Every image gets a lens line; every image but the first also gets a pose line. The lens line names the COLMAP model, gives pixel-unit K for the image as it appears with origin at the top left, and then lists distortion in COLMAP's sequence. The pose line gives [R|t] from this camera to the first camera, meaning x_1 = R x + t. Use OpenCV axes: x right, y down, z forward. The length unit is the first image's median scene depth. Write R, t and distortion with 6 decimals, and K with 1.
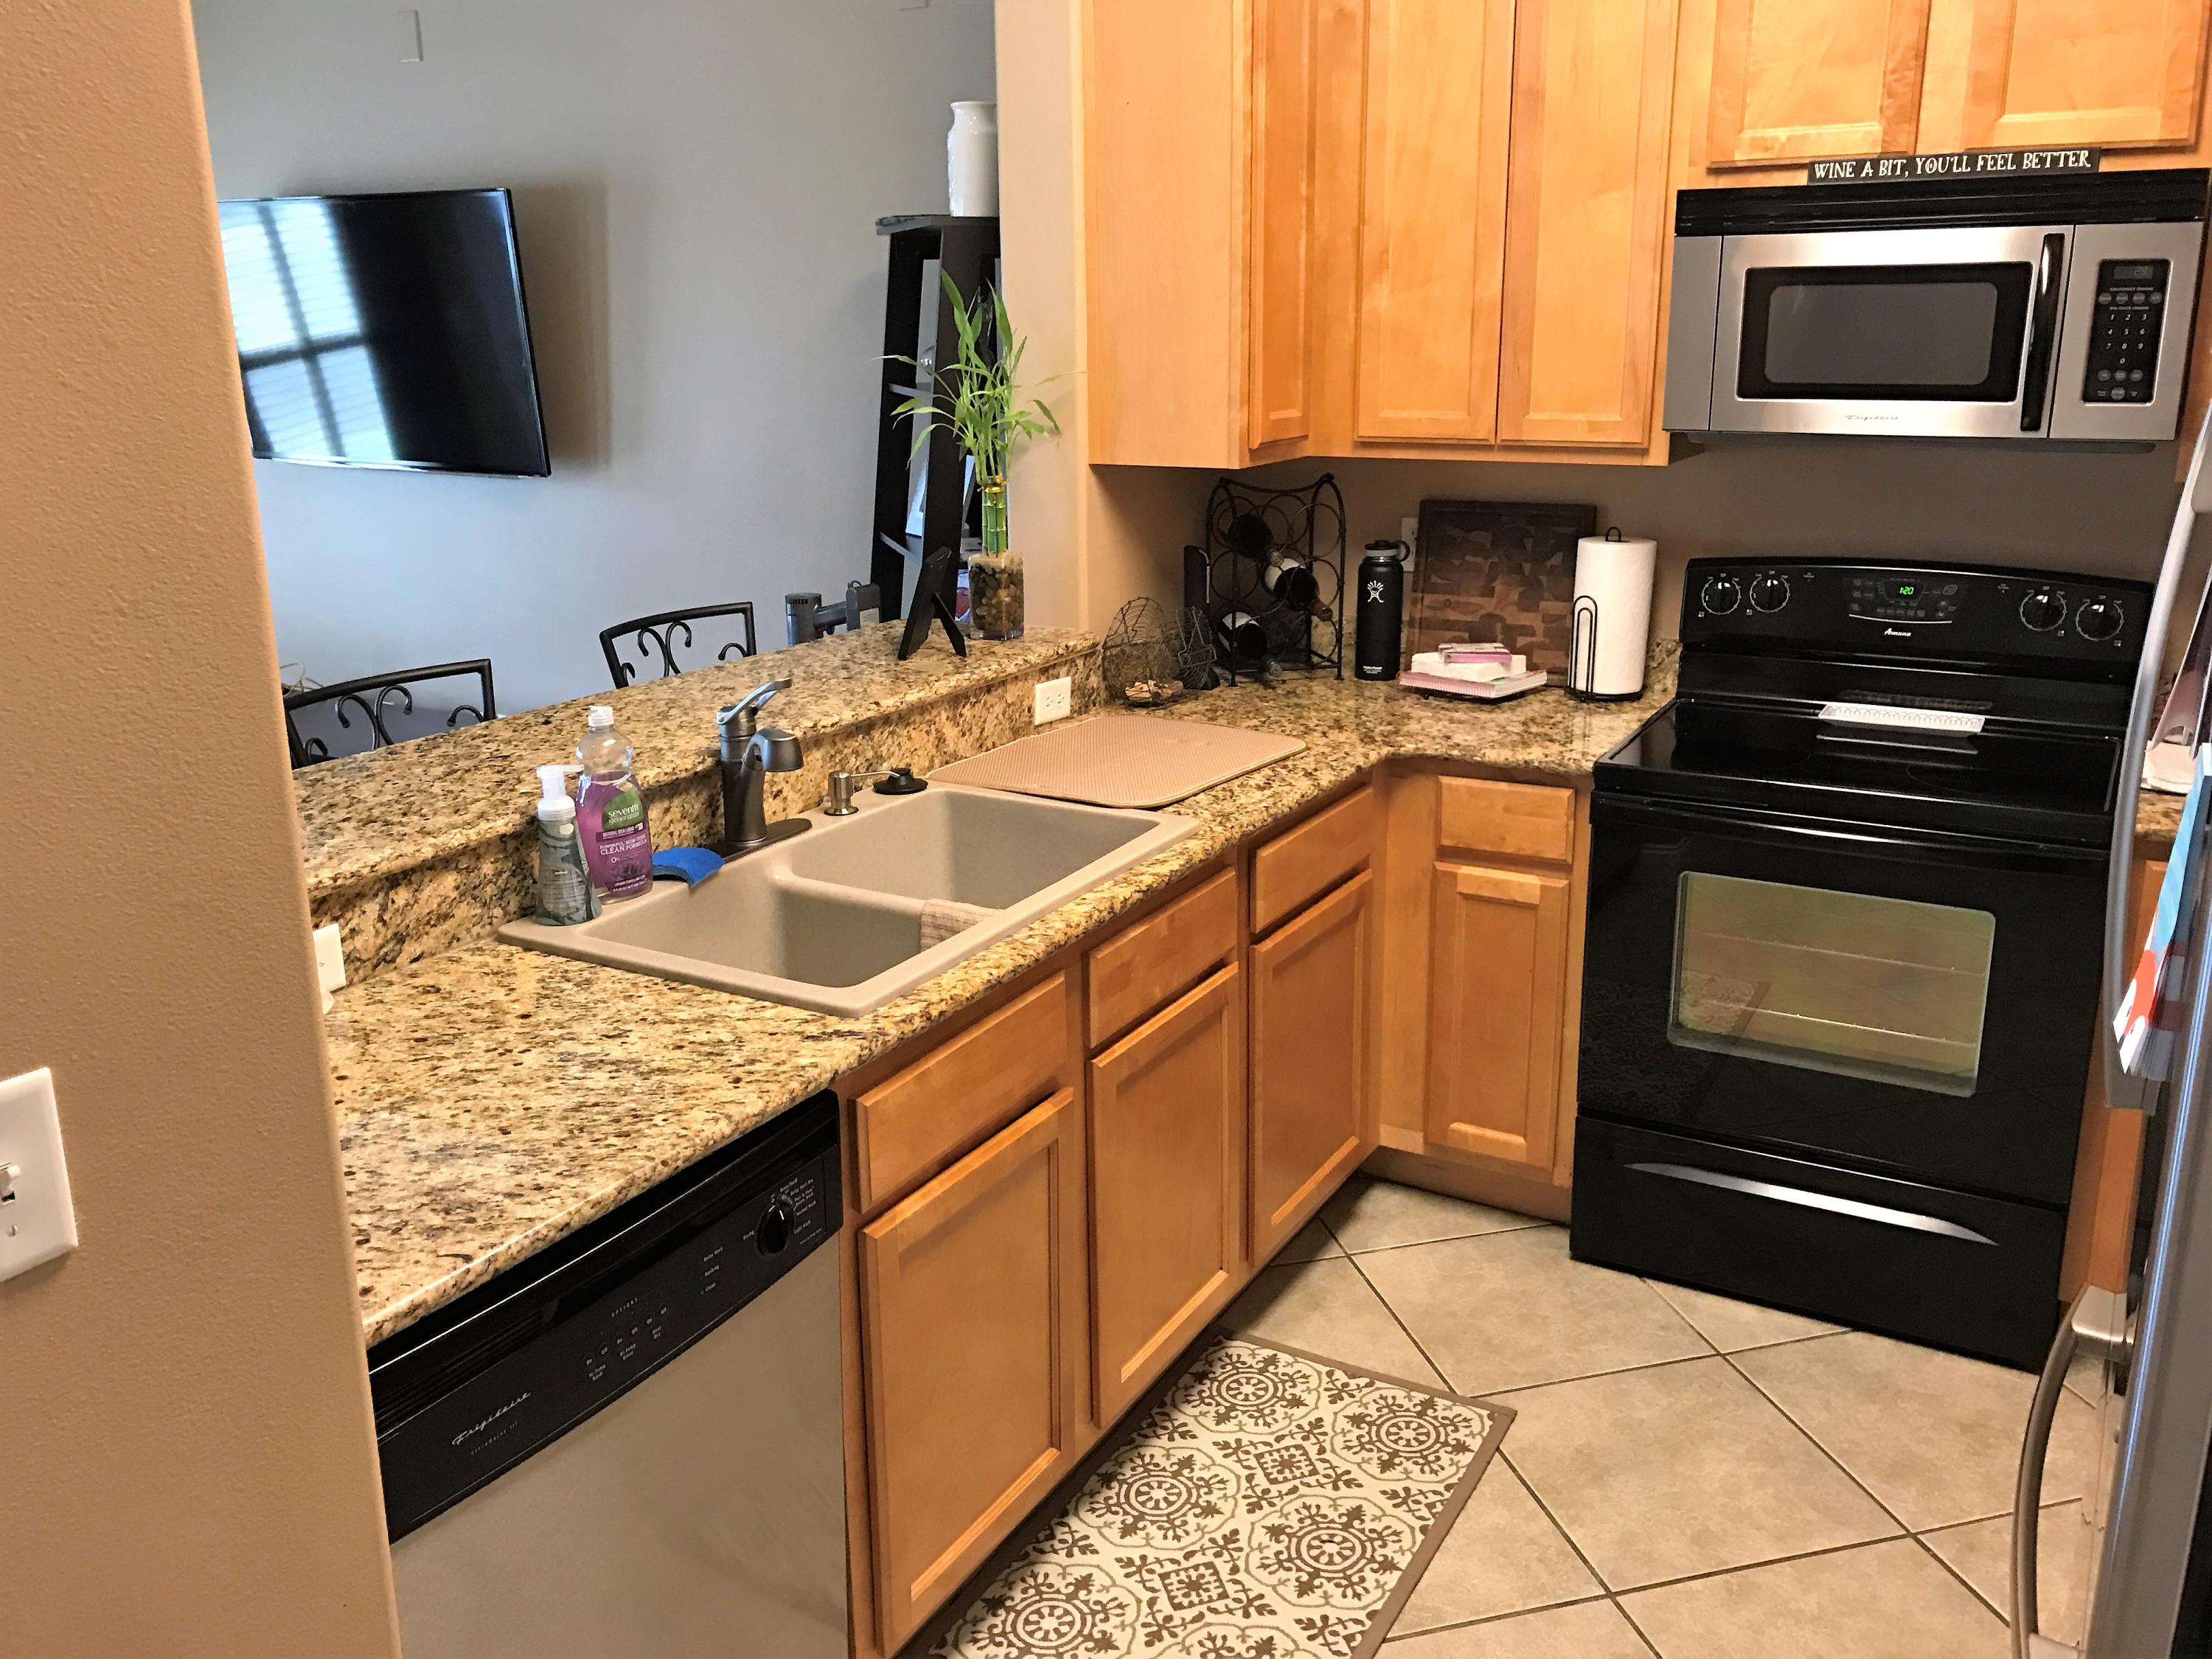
lens RADIAL K [[1828.2, 0, 1114.5], [0, 1828.2, 823.7], [0, 0, 1]] dist [0.043666, -0.056062]
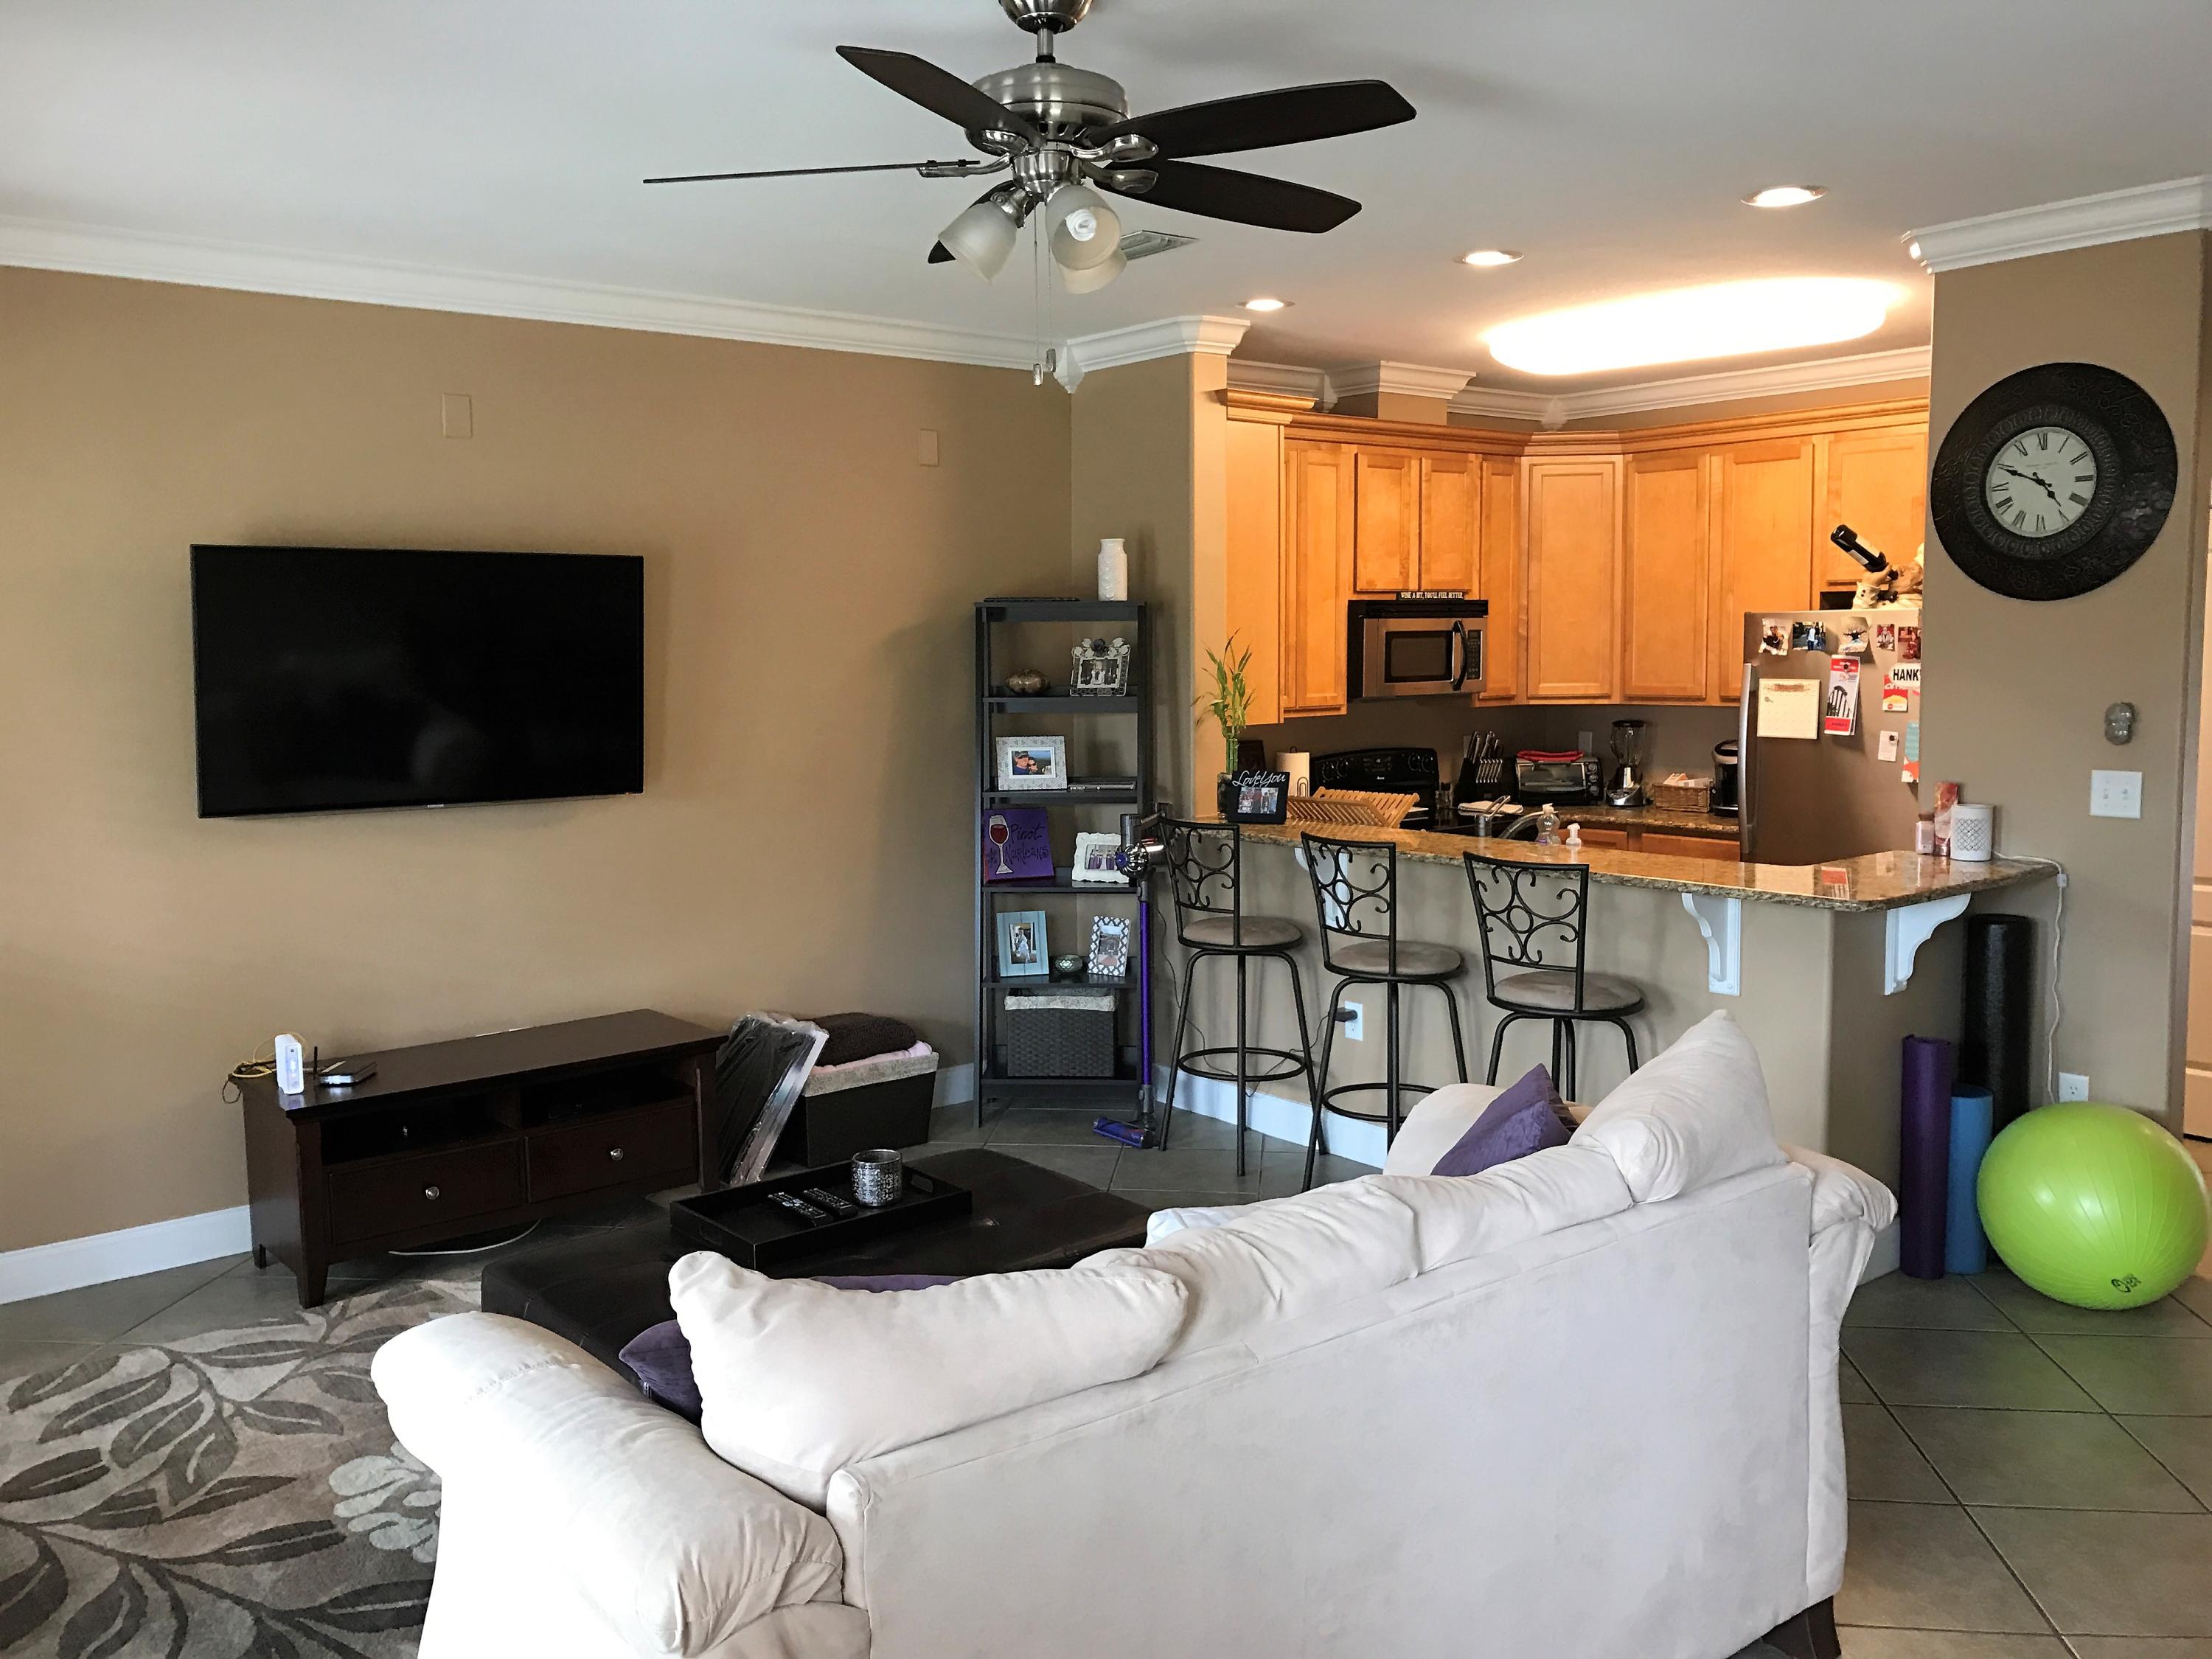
lens RADIAL K [[1828.2, 0, 1100.0], [0, 1828.2, 815.3], [0, 0, 1]] dist [0.043666, -0.056062]
pose [[0.351274, -0.091006, 0.931839, -3.398173], [0.272437, 0.962134, -0.008735, -0.240464], [-0.895759, 0.256935, 0.362766, 0.844475]]
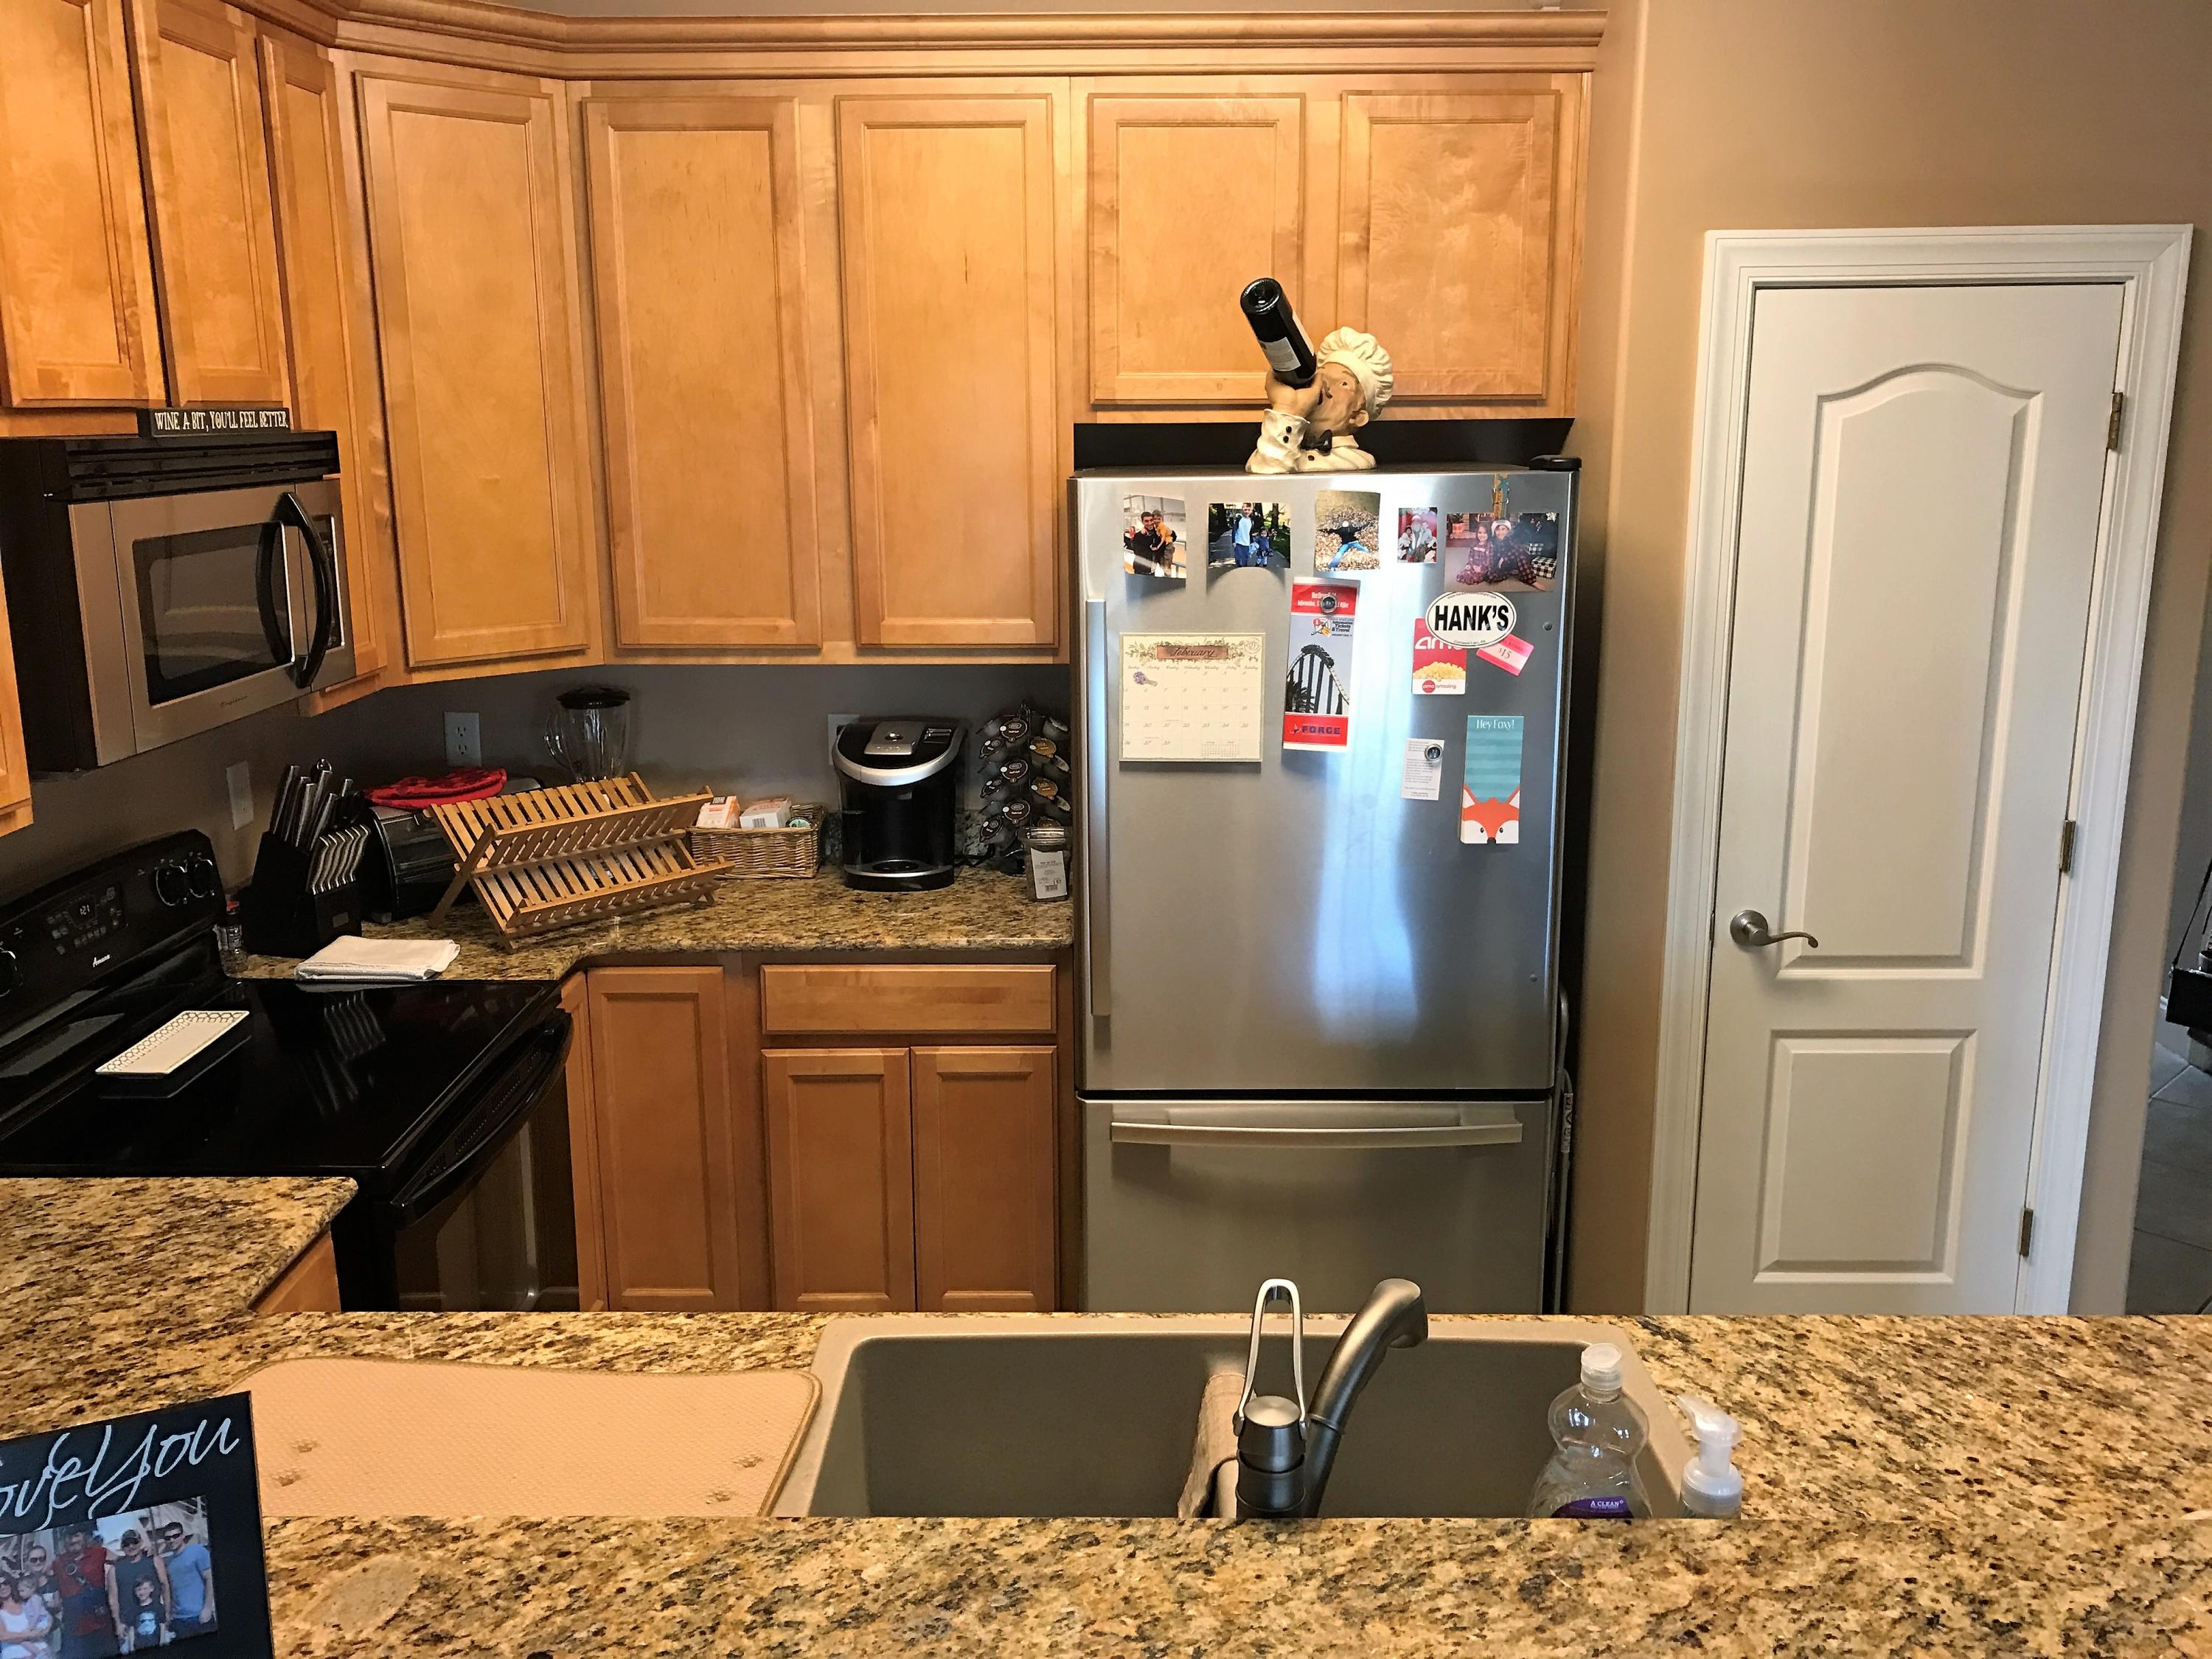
lens RADIAL K [[1828.2, 0, 1121.1], [0, 1828.2, 827.3], [0, 0, 1]] dist [0.043666, -0.056062]
pose [[-0.498358, -0.186405, 0.846695, -0.850537], [0.249702, 0.904367, 0.346075, -0.579465], [-0.830234, 0.383891, -0.404153, 1.649553]]
